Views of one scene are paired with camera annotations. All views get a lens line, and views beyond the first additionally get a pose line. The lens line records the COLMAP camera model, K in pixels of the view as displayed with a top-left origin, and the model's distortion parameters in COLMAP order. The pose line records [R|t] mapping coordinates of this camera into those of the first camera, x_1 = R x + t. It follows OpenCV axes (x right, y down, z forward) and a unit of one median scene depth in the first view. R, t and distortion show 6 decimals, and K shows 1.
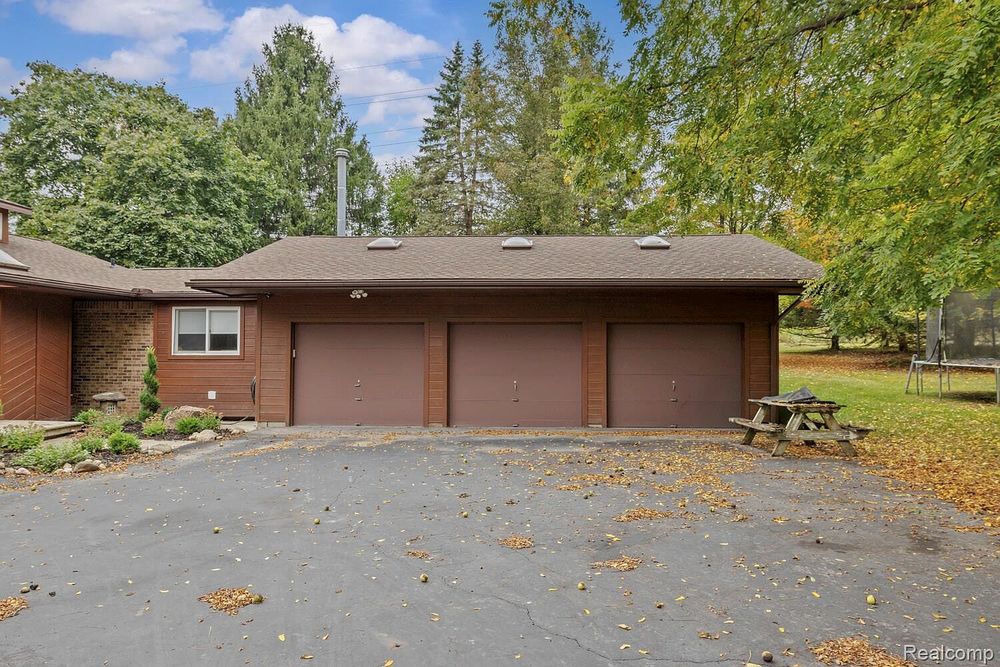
lens RADIAL K [[650.6, 0, 500.0], [0, 650.6, 332.9], [0, 0, 1]] dist [0.000724, 0.002495]
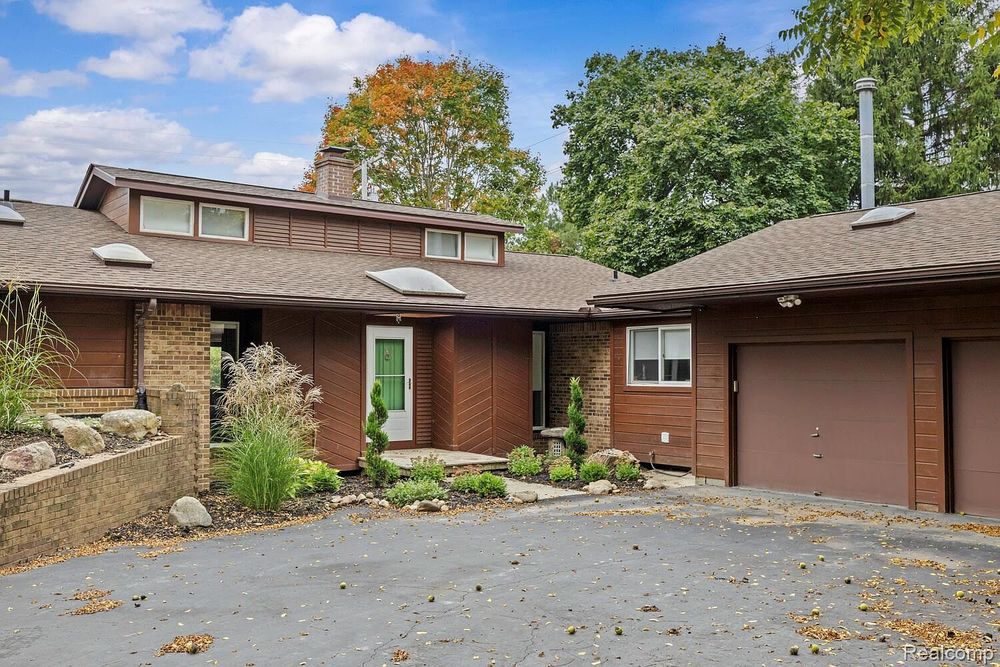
lens RADIAL K [[923.4, 0, 502.8], [0, 923.4, 334.0], [0, 0, 1]] dist [-0.003922, -0.000757]
pose [[0.643725, -0.029504, -0.764688, 0.285820], [0.019783, 0.999564, -0.021913, -0.008816], [0.765001, -0.001022, 0.644028, 0.128115]]
